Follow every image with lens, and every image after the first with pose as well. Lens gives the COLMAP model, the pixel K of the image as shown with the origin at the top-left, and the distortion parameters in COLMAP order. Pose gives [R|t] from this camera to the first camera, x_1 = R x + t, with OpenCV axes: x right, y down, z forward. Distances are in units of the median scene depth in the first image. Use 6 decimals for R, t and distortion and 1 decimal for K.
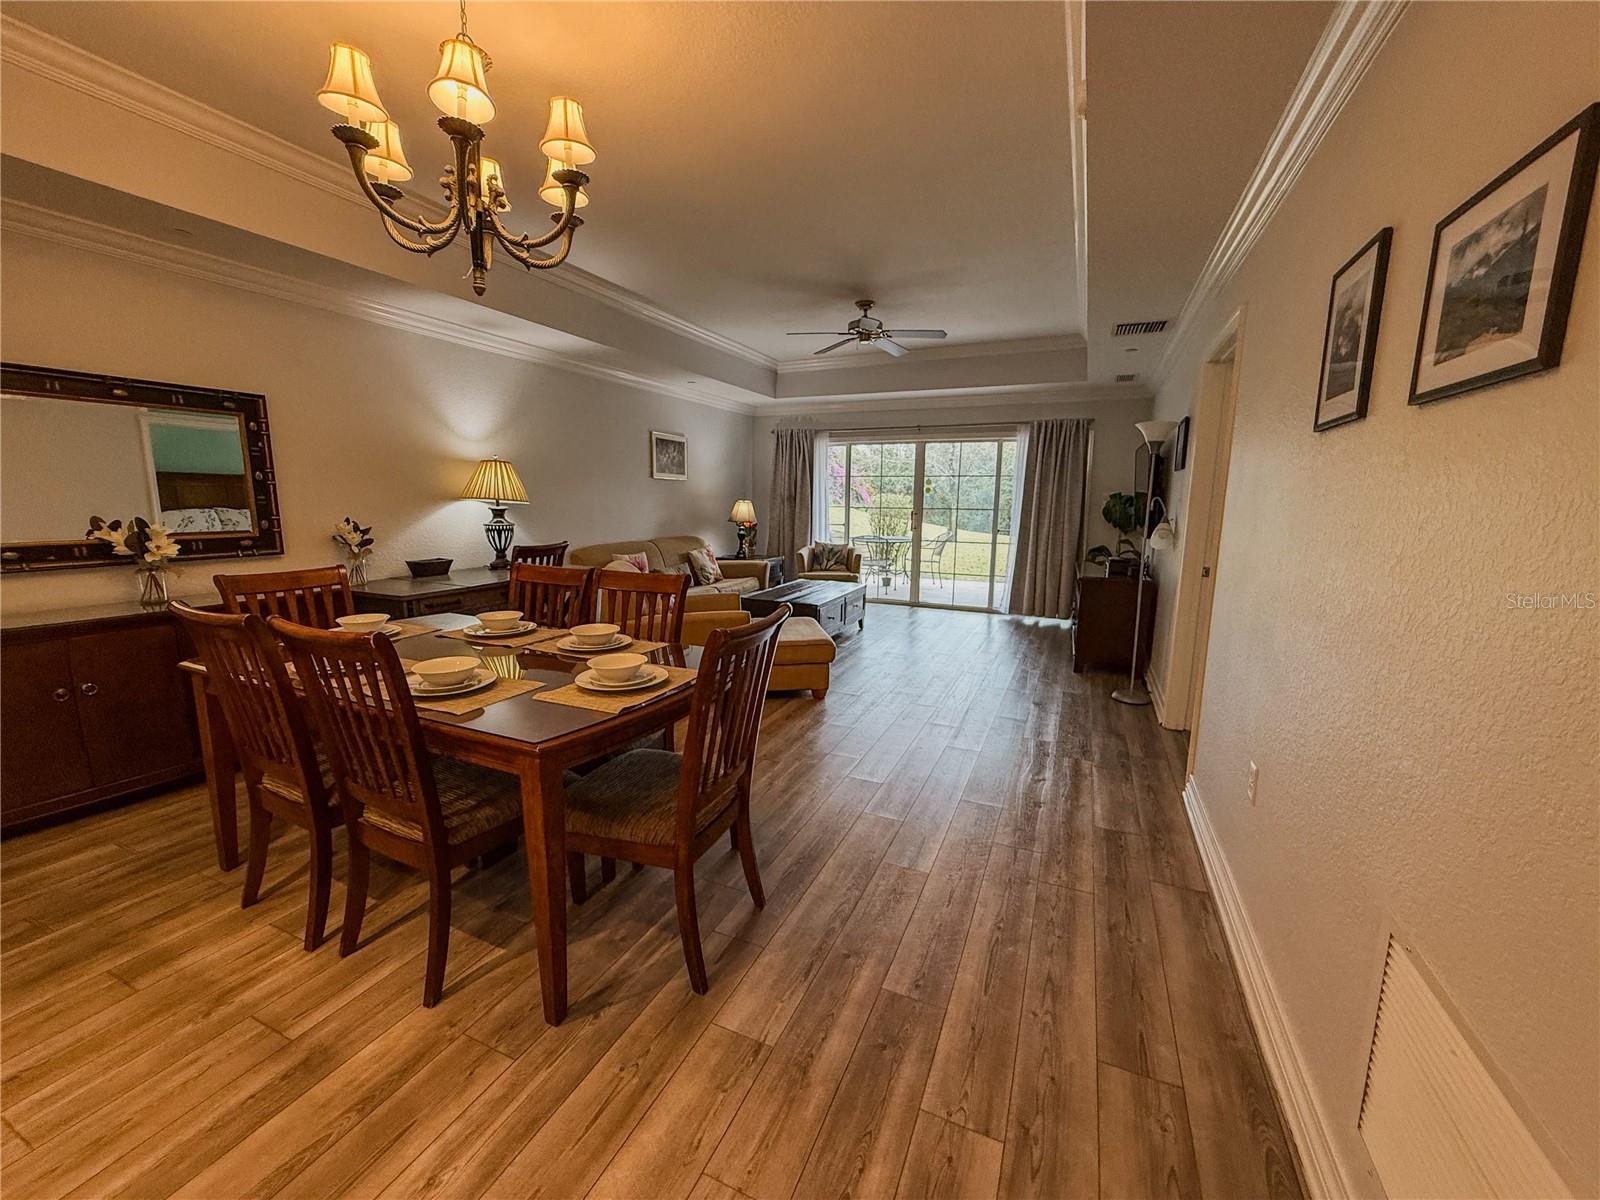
lens RADIAL K [[639.9, 0, 800.3], [0, 639.9, 599.6], [0, 0, 1]] dist [0.002680, 0.000122]
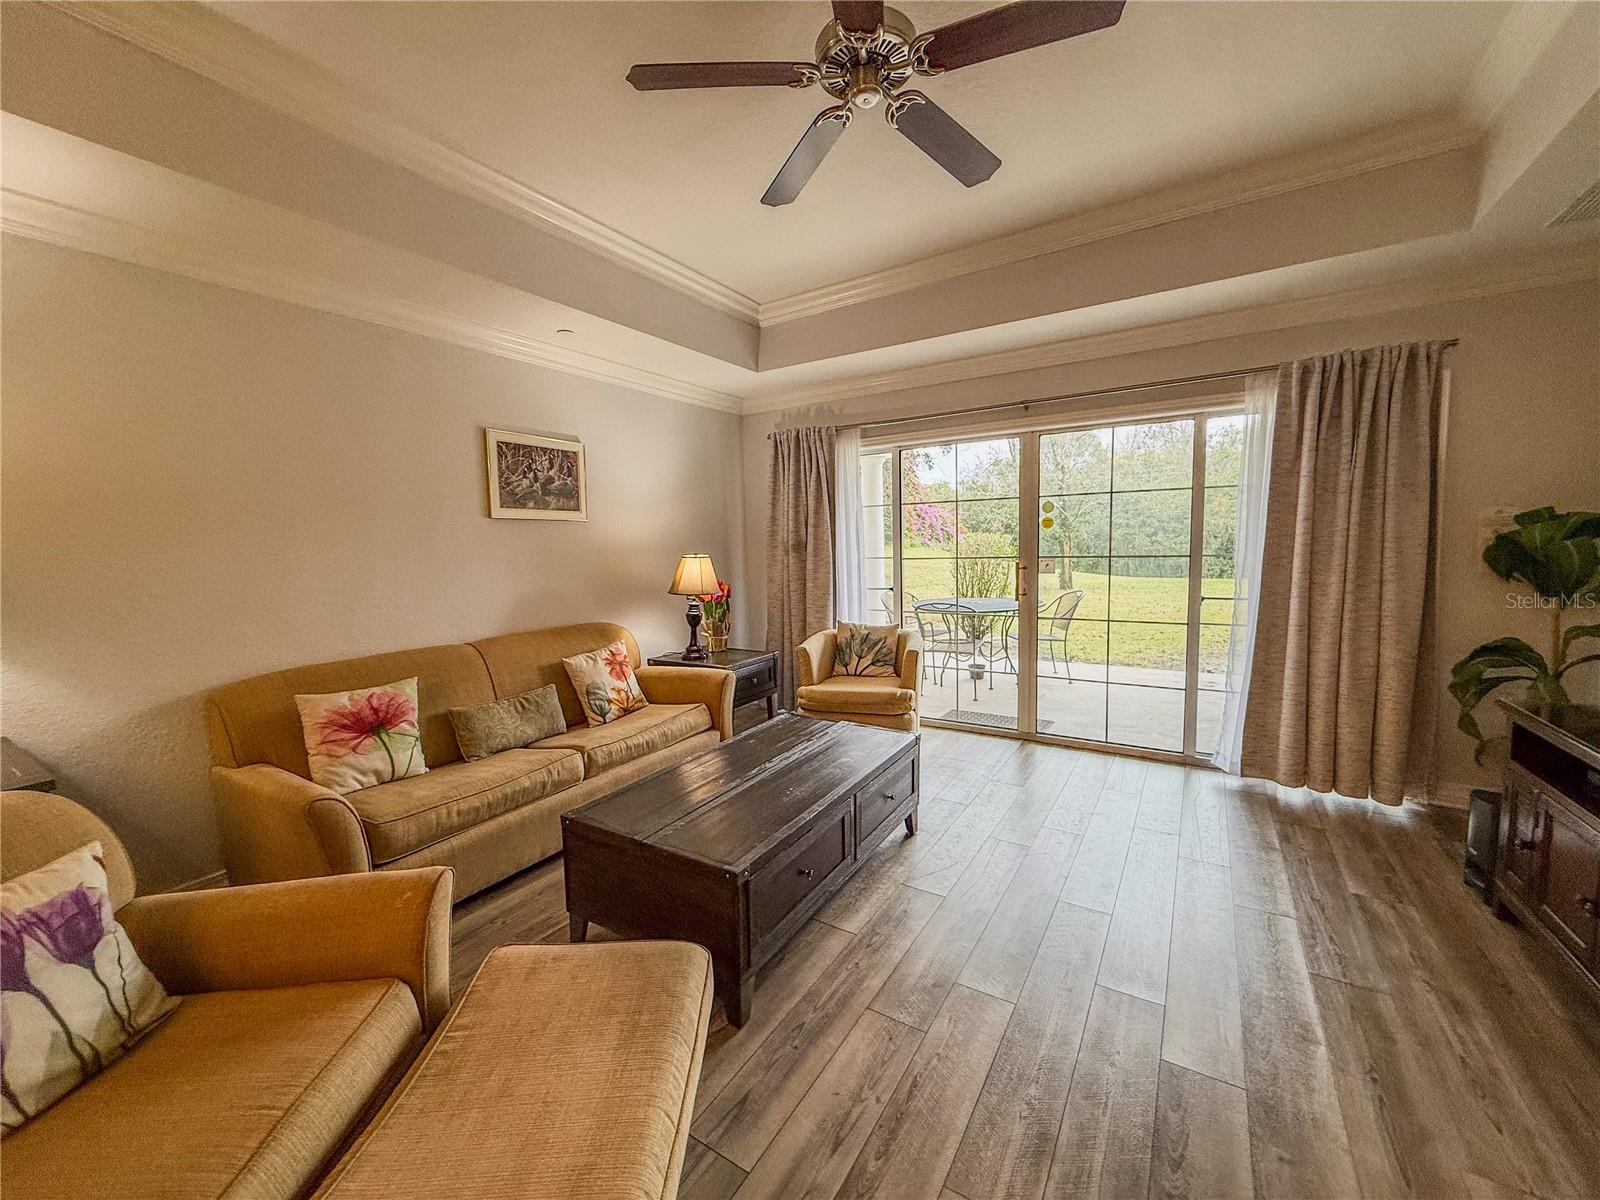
lens RADIAL K [[639.9, 0, 796.5], [0, 639.9, 598.3], [0, 0, 1]] dist [0.002680, 0.000122]
pose [[0.987645, -0.021513, -0.155225, 0.079341], [0.010700, 0.997478, -0.070163, -0.077459], [0.156343, 0.067635, 0.985384, 0.472873]]
